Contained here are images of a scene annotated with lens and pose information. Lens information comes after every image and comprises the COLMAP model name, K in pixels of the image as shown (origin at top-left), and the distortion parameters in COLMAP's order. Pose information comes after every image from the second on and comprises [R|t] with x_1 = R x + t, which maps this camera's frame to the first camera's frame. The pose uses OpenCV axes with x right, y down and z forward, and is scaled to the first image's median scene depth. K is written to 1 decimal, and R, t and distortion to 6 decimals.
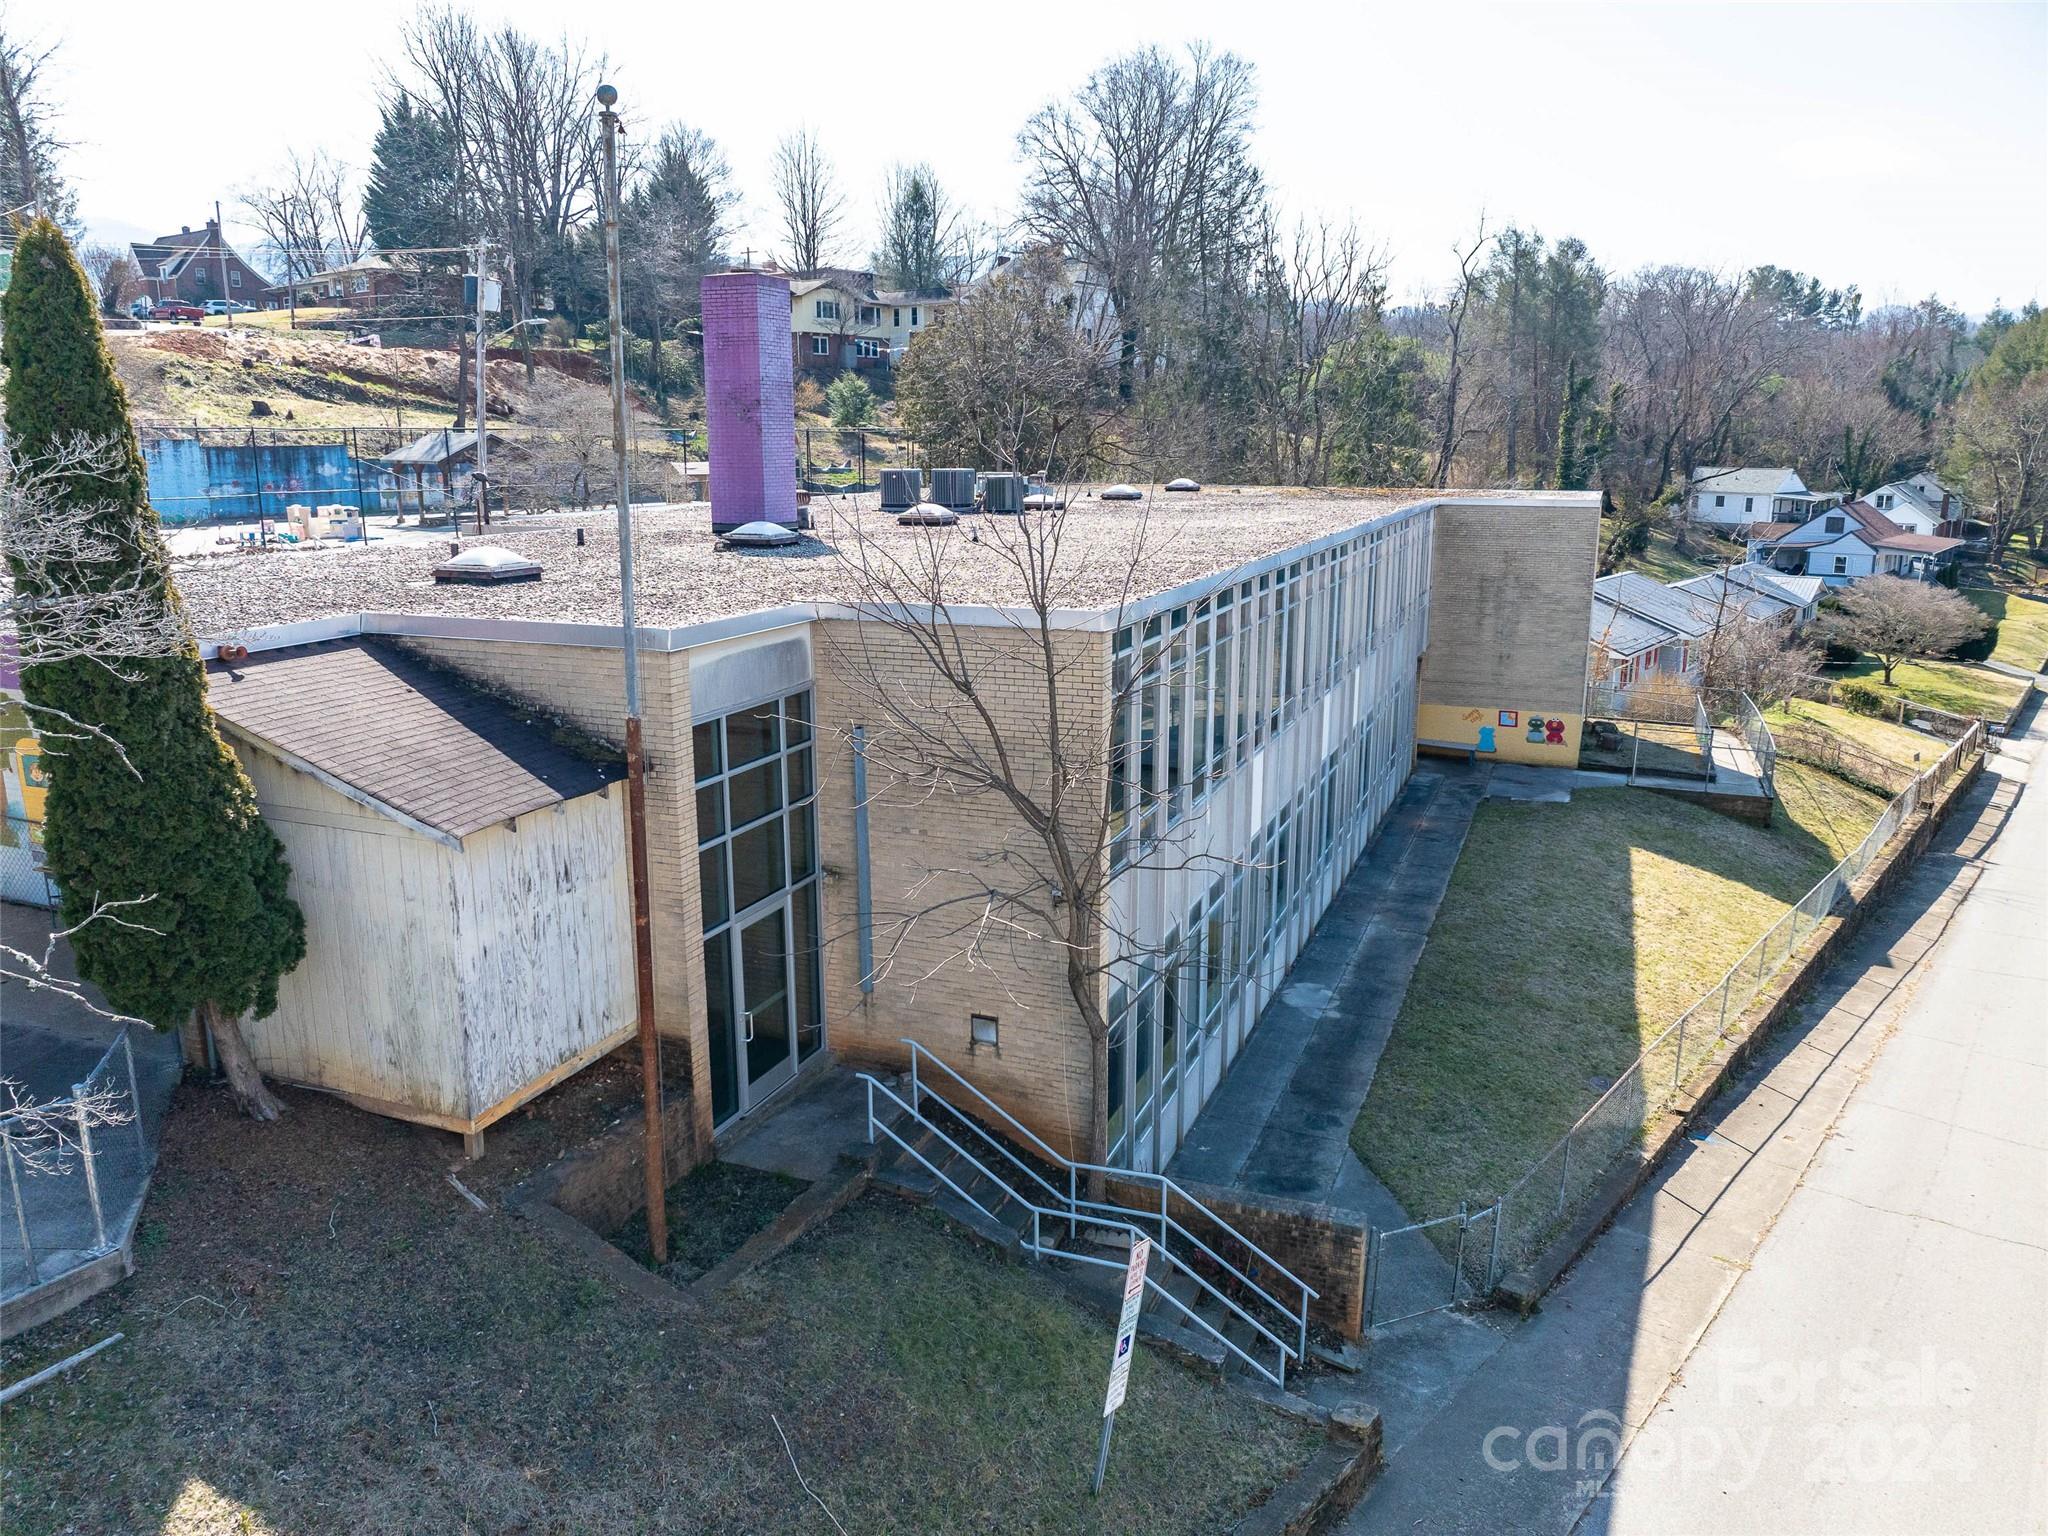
lens RADIAL K [[1452.0, 0, 1033.0], [0, 1452.0, 762.9], [0, 0, 1]] dist [-0.047965, 0.012477]
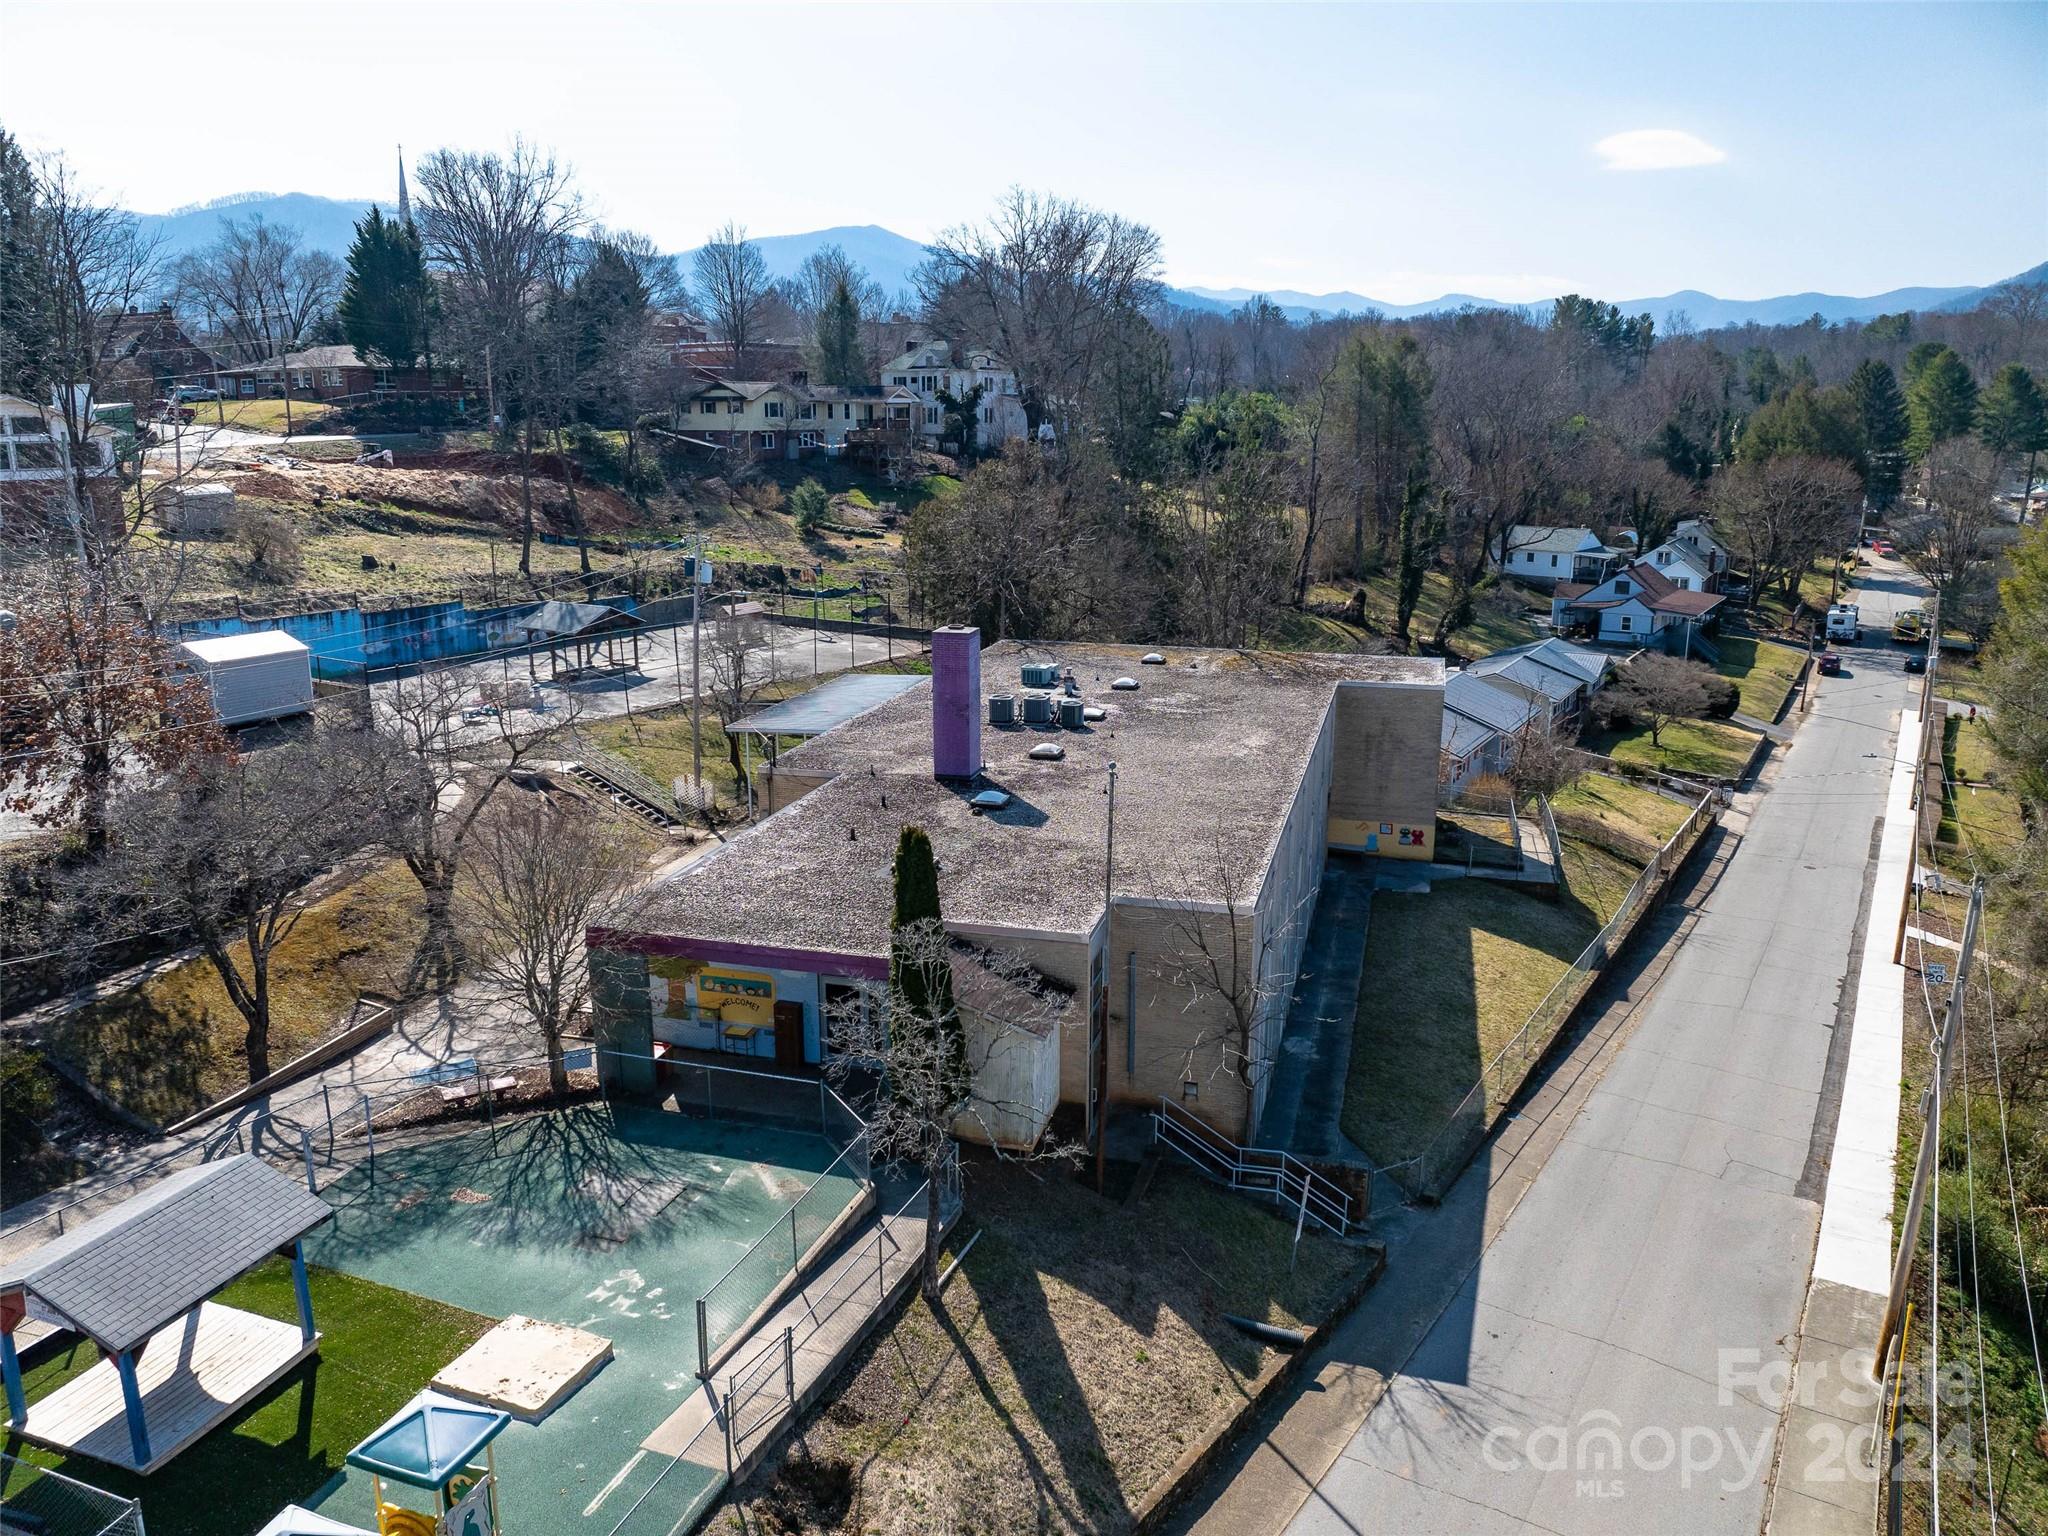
lens RADIAL K [[1452.0, 0, 1029.7], [0, 1452.0, 769.3], [0, 0, 1]] dist [-0.047965, 0.012477]
pose [[0.994014, -0.025990, 0.106113, -0.141135], [0.024019, 0.999515, 0.019809, -0.098045], [-0.106576, -0.017142, 0.994157, -0.320238]]
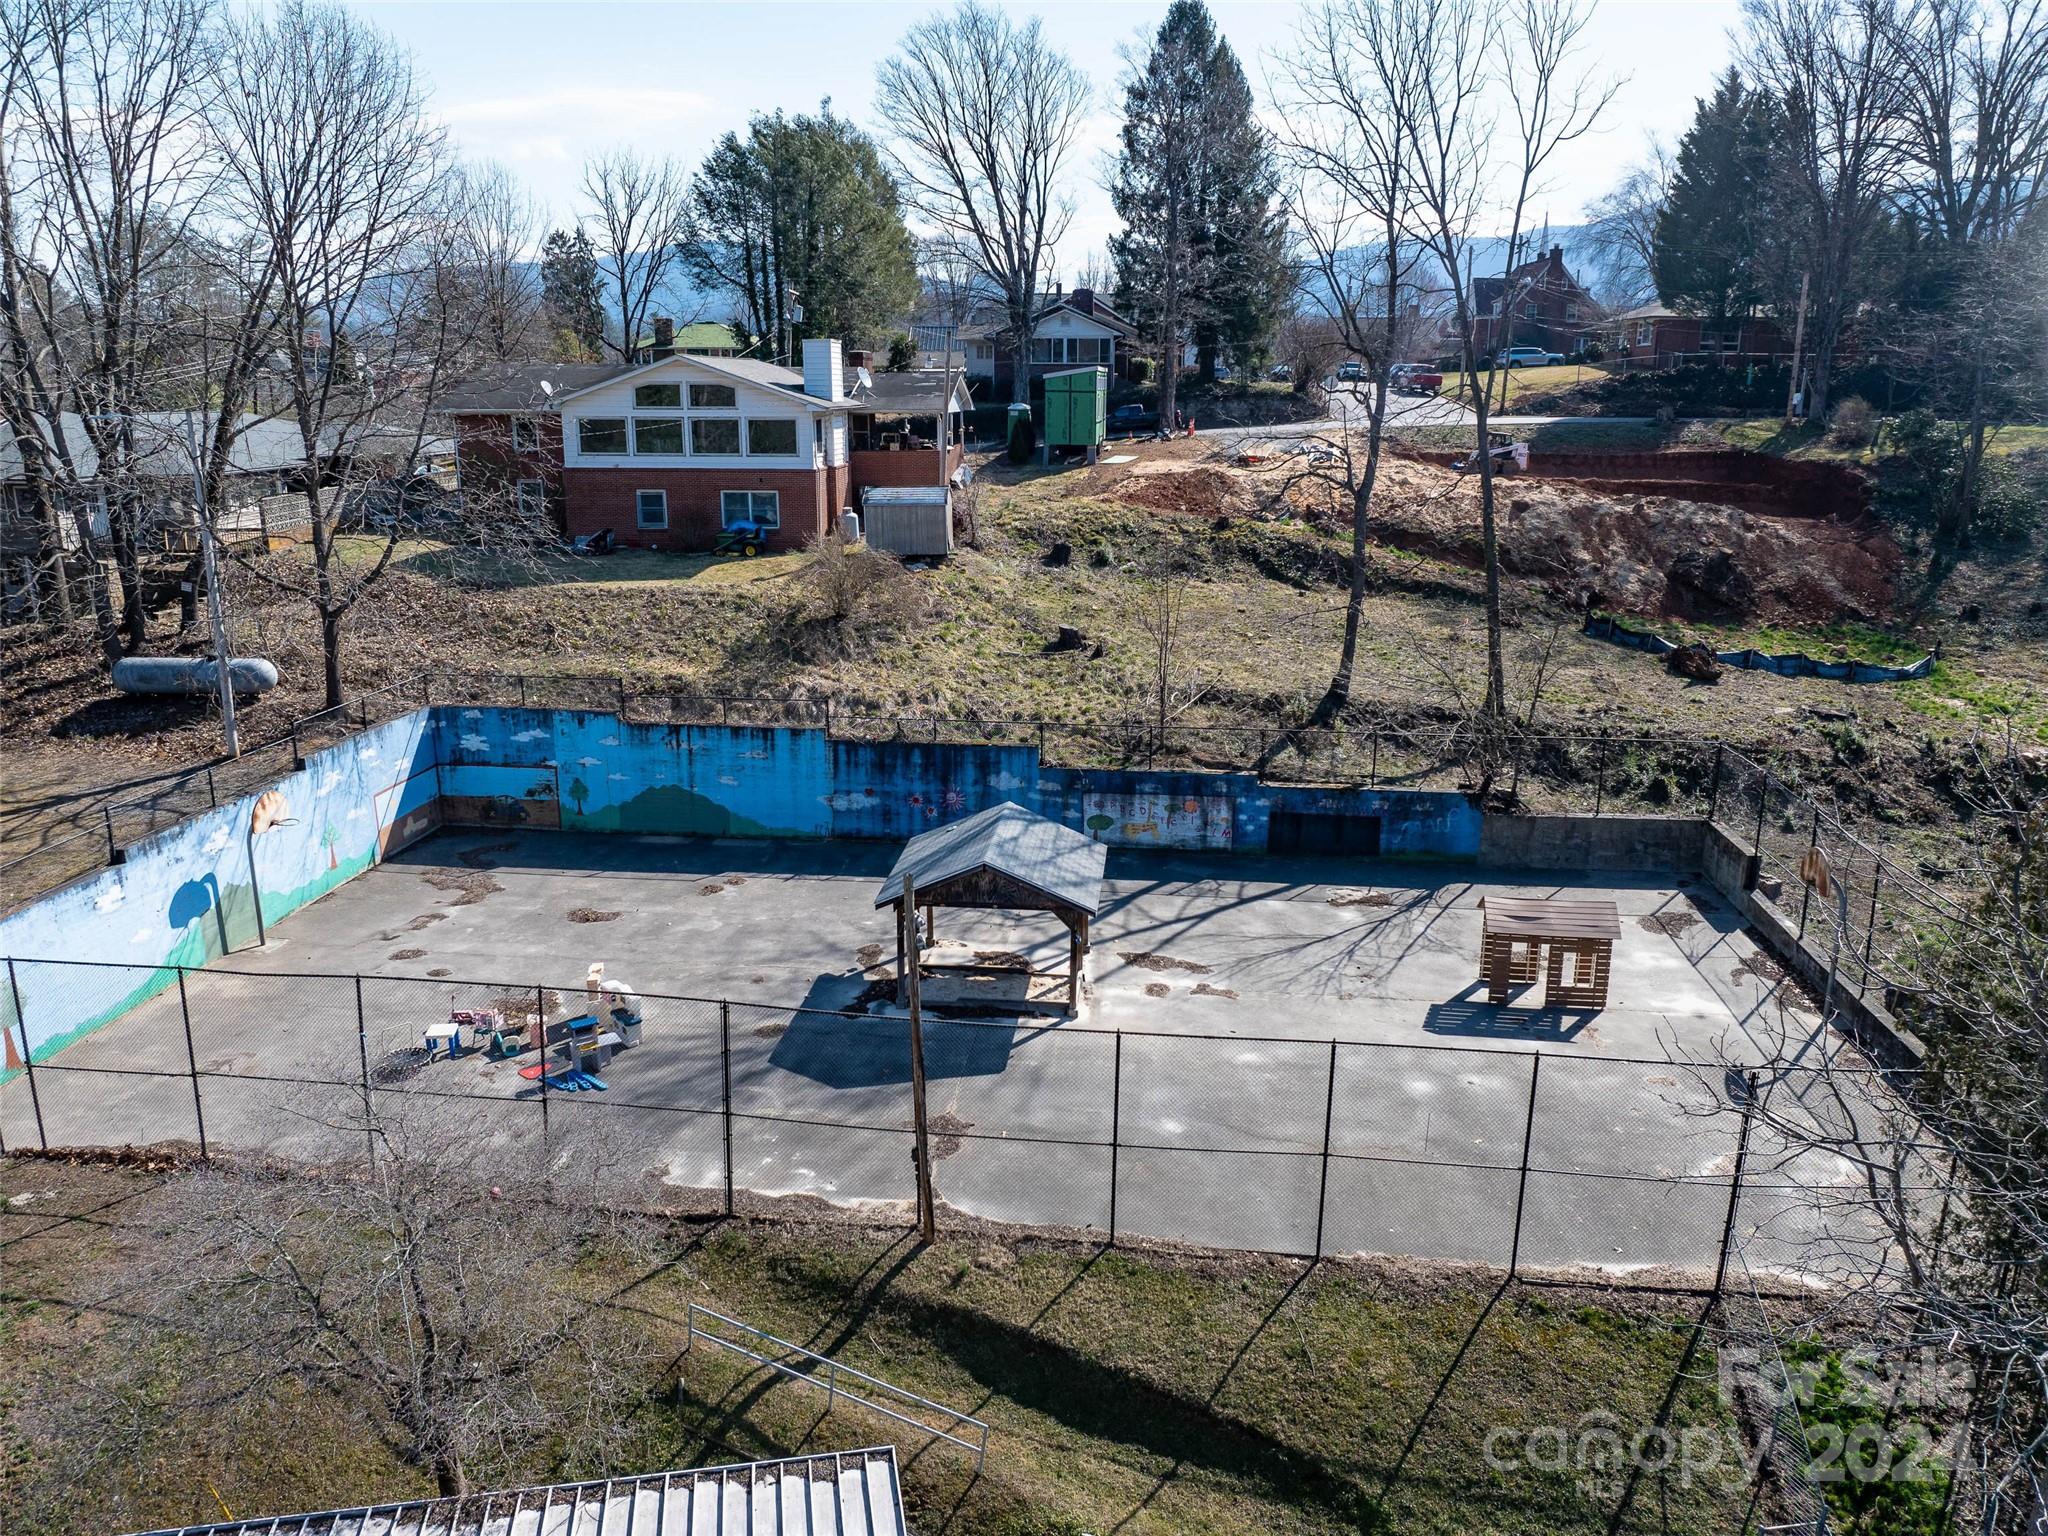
lens RADIAL K [[1452.0, 0, 1030.0], [0, 1452.0, 767.2], [0, 0, 1]] dist [-0.047965, 0.012477]
pose [[0.524989, 0.227478, -0.820146, 0.061956], [-0.193522, 0.970285, 0.145244, -0.339295], [0.828816, 0.082465, 0.553412, 0.703958]]
